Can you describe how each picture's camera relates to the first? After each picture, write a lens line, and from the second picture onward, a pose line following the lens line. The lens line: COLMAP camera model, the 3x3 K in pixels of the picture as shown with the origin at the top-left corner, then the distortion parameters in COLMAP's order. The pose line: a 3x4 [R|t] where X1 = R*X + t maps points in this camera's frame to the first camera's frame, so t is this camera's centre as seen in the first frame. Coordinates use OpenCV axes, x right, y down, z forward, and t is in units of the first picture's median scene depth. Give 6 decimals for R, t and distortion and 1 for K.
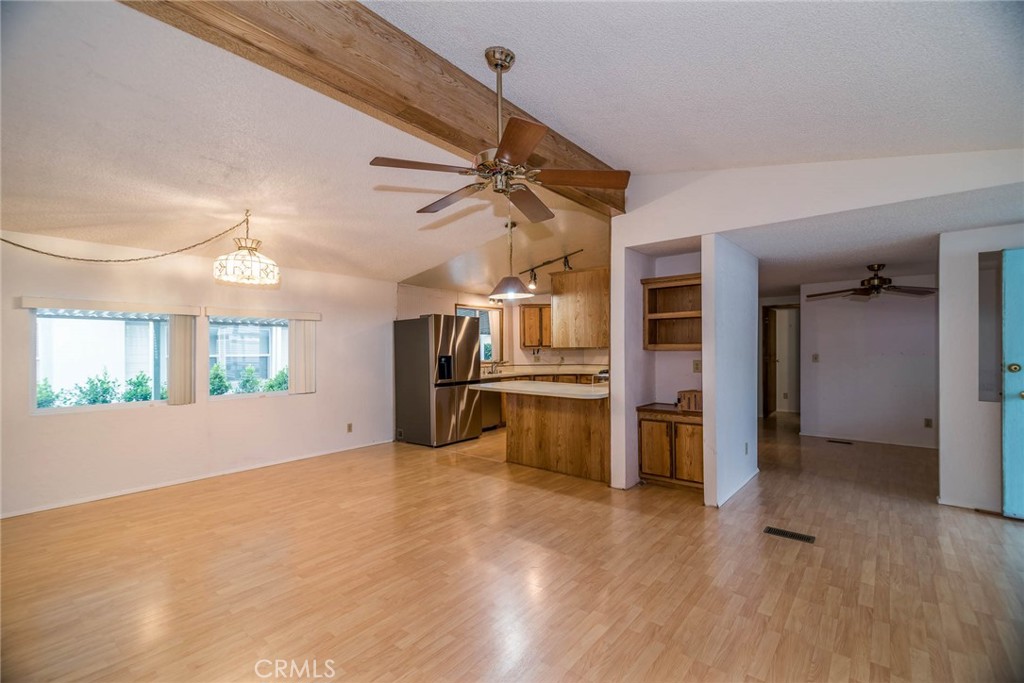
lens RADIAL K [[450.7, 0, 511.6], [0, 450.7, 343.0], [0, 0, 1]] dist [0.017138, -0.000821]
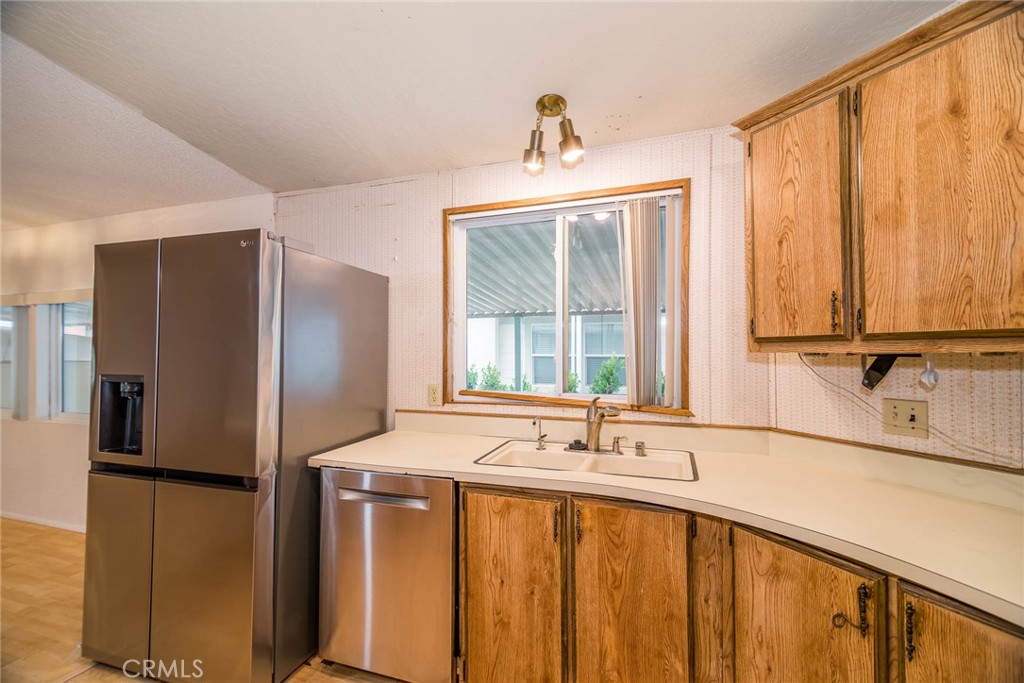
lens RADIAL K [[451.4, 0, 510.9], [0, 451.4, 346.2], [0, 0, 1]] dist [0.027547, -0.010489]
pose [[0.337719, 0.000898, -0.941246, 0.312172], [0.012906, 0.999901, 0.005584, 0.013123], [0.941158, -0.014034, 0.337674, 1.508382]]
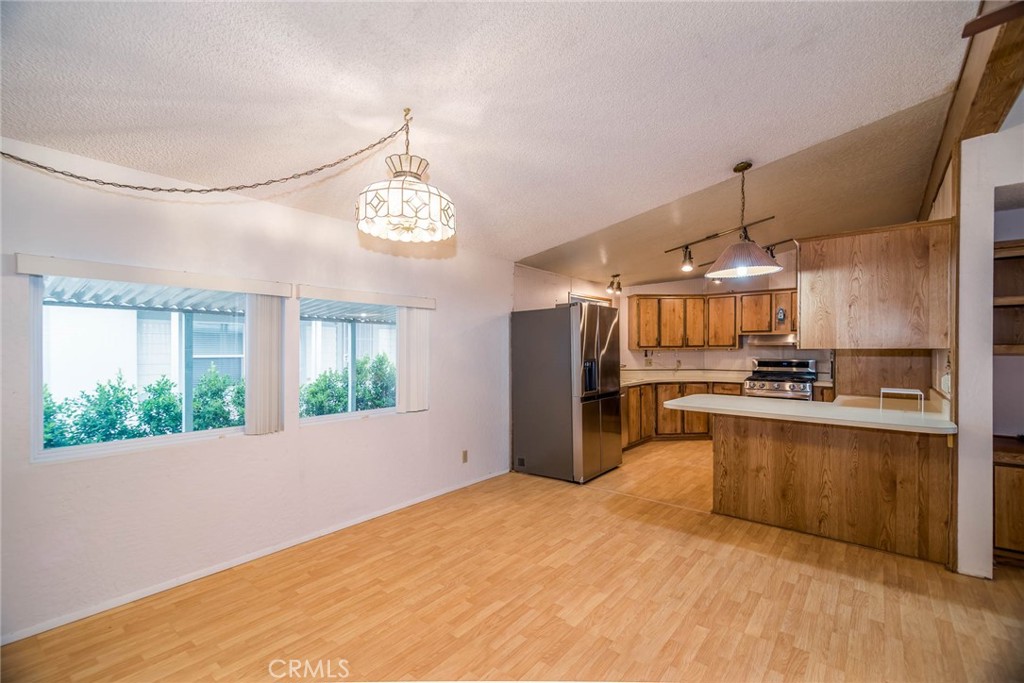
lens RADIAL K [[451.4, 0, 510.9], [0, 451.4, 346.2], [0, 0, 1]] dist [0.027547, -0.010489]
pose [[0.999936, 0.005591, 0.009786, -0.376497], [-0.005656, 0.999963, 0.006557, 0.004165], [-0.009749, -0.006612, 0.999931, 0.344312]]
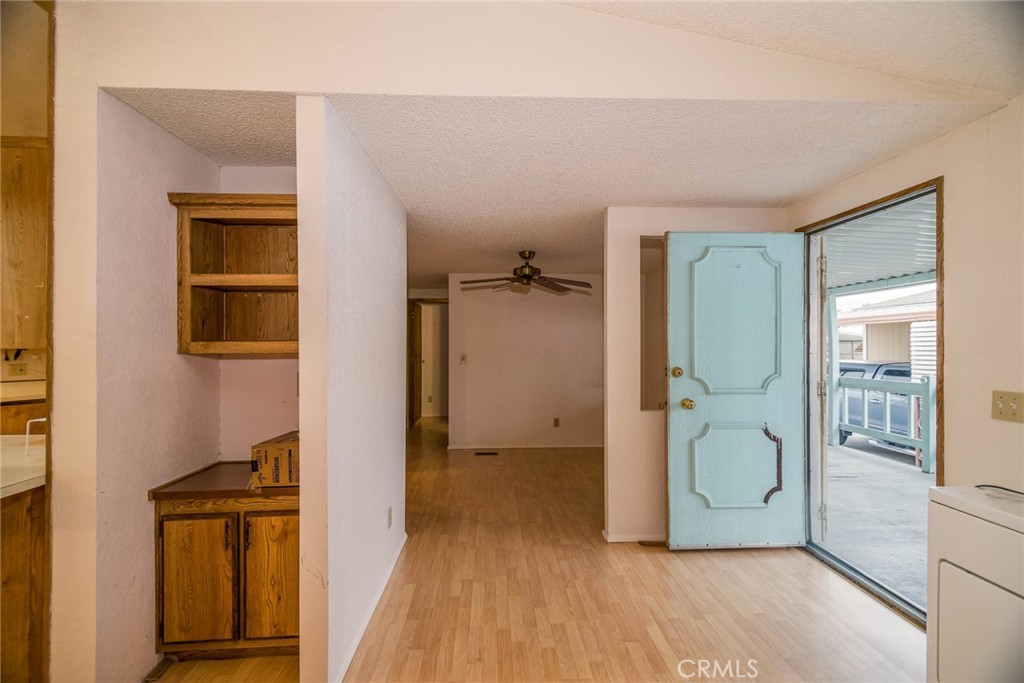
lens RADIAL K [[451.4, 0, 510.9], [0, 451.4, 346.2], [0, 0, 1]] dist [0.027547, -0.010489]
pose [[0.740796, -0.001127, 0.671729, 0.227931], [-0.006347, 0.999942, 0.008676, 0.001411], [-0.671700, -0.010691, 0.740746, 0.438650]]
